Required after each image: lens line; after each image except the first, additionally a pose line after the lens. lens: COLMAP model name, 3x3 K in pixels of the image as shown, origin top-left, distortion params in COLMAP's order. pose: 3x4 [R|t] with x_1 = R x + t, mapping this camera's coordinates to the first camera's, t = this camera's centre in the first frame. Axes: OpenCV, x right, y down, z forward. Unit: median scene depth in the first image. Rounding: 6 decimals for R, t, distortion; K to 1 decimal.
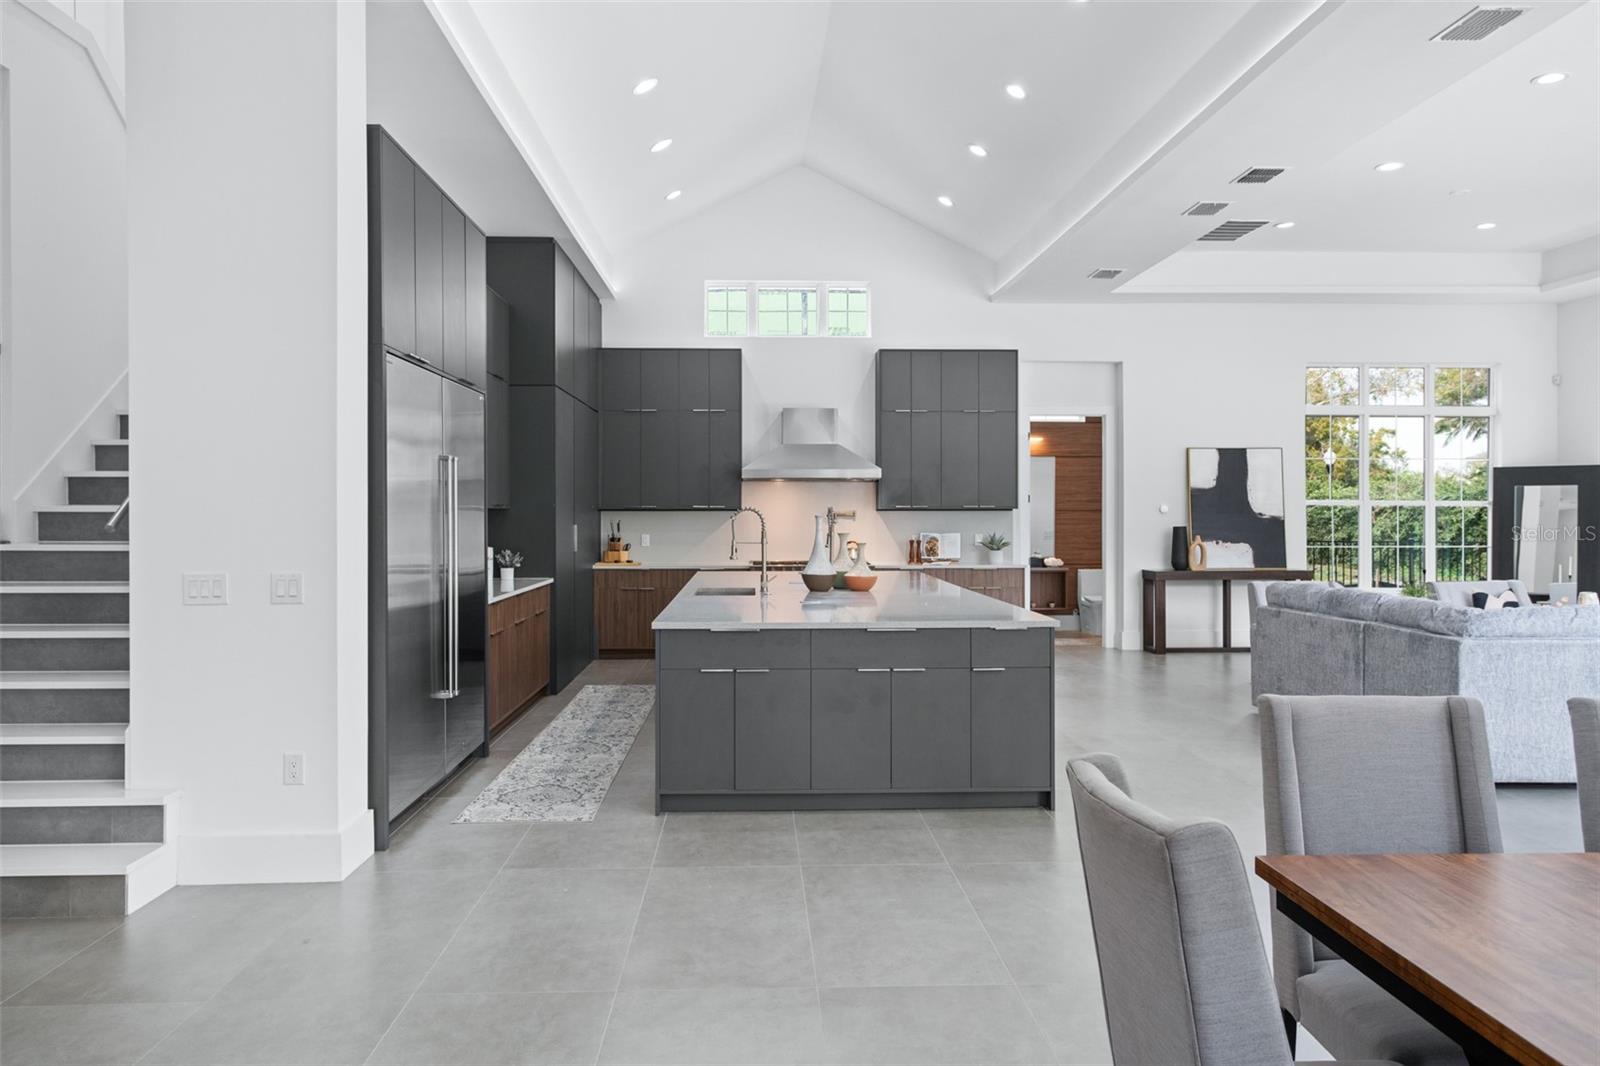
lens RADIAL K [[1150.7, 0, 777.9], [0, 1150.7, 507.3], [0, 0, 1]] dist [-0.022113, 0.026343]
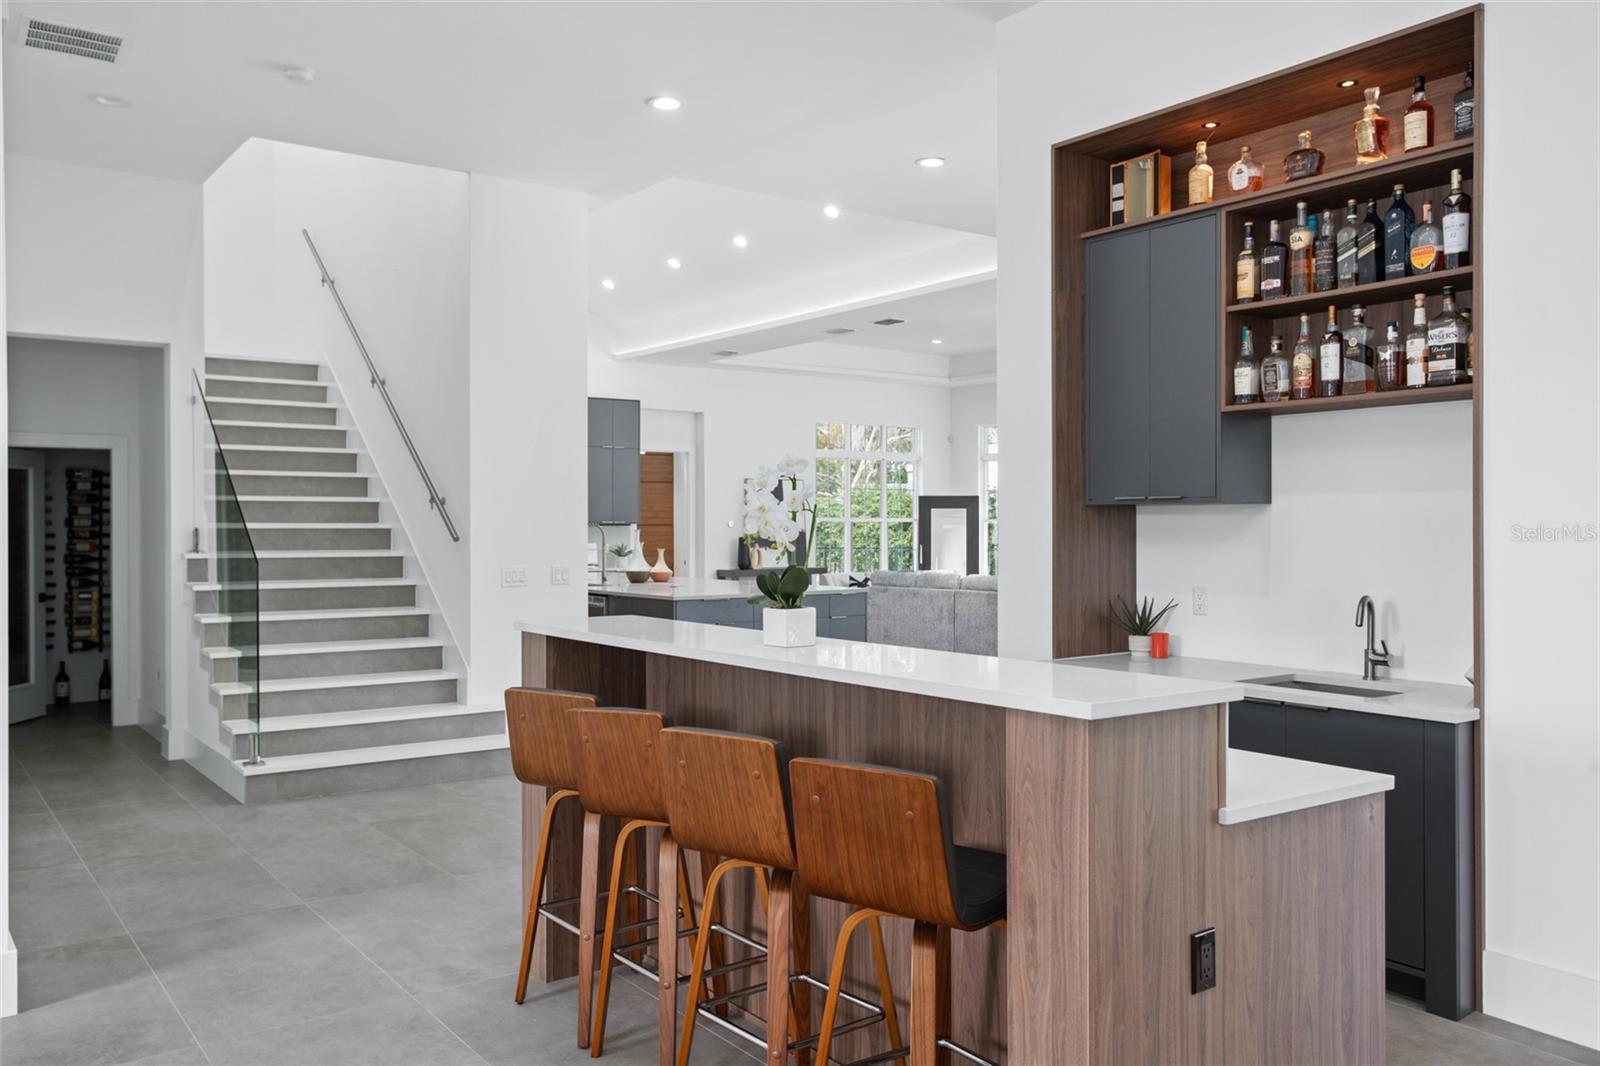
lens RADIAL K [[1266.0, 0, 790.9], [0, 1266.0, 529.0], [0, 0, 1]] dist [0.028641, -0.000170]
pose [[0.823253, -0.001586, 0.567672, -0.451500], [-0.002717, 0.999974, 0.006734, -0.003115], [-0.567668, -0.007086, 0.823227, -0.257602]]
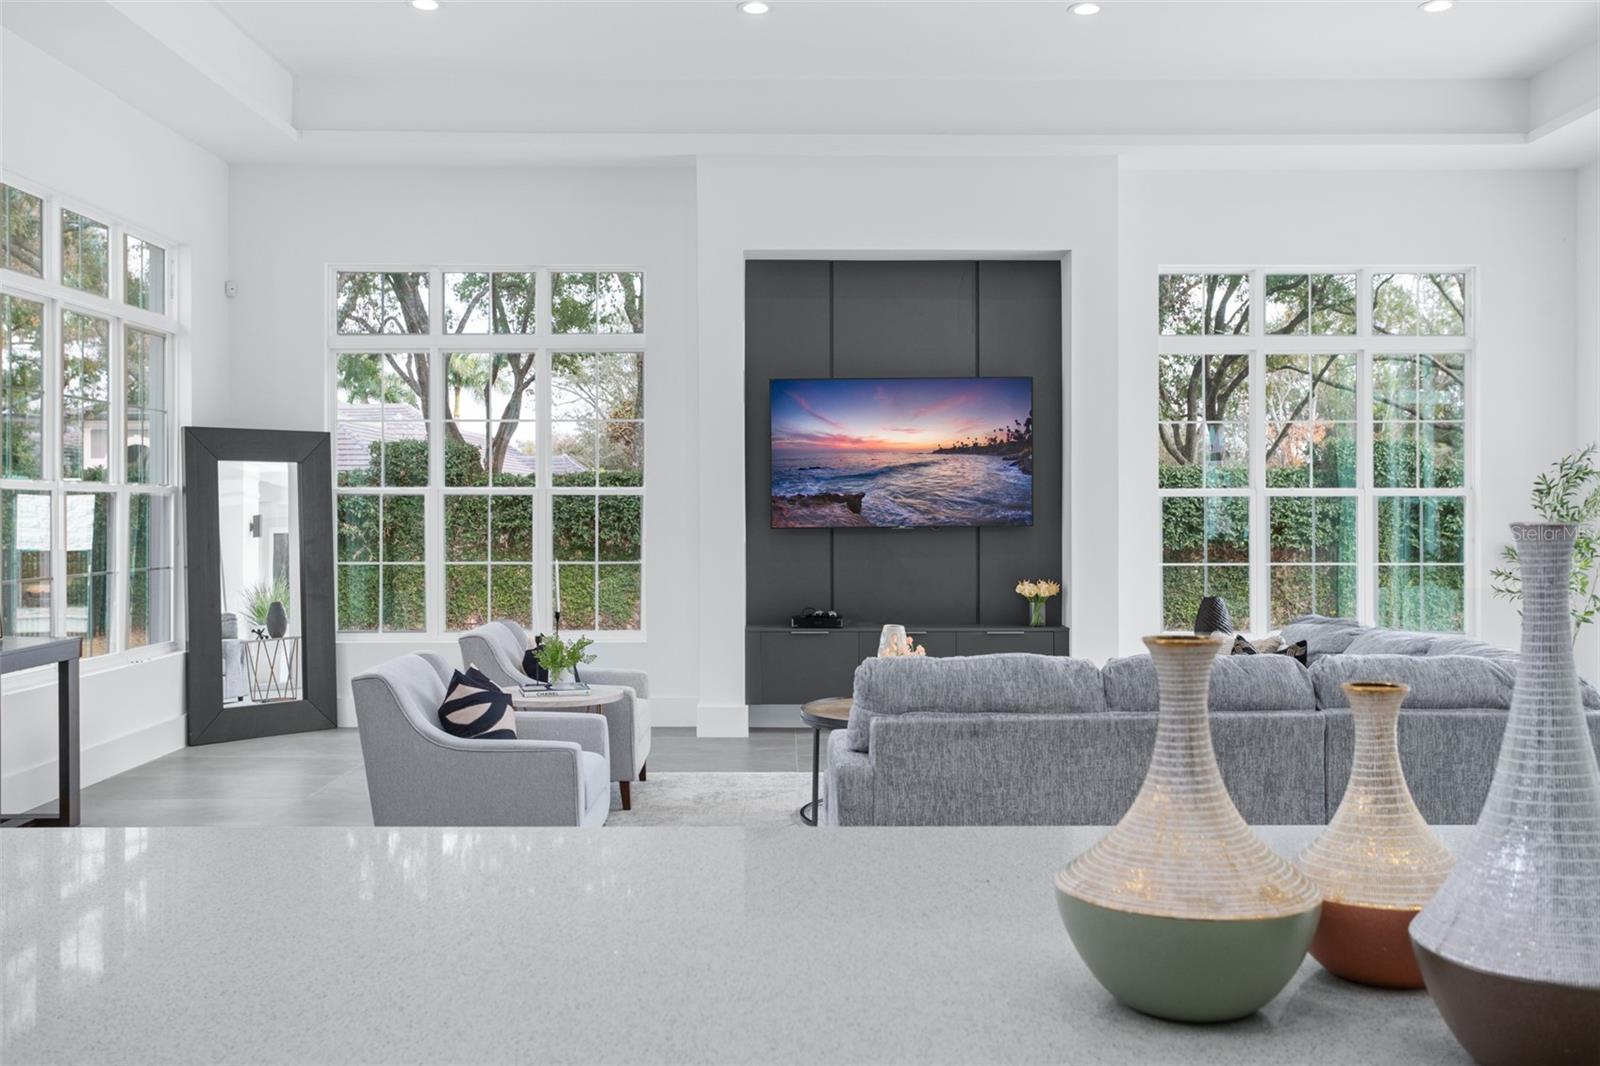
lens RADIAL K [[1461.2, 0, 808.3], [0, 1461.2, 523.8], [0, 0, 1]] dist [0.045290, 0.000000]
pose [[0.004910, -0.011444, 0.999922, -0.103918], [-0.008822, 0.999895, 0.011487, 0.002240], [-0.999949, -0.008878, 0.004808, 0.717516]]
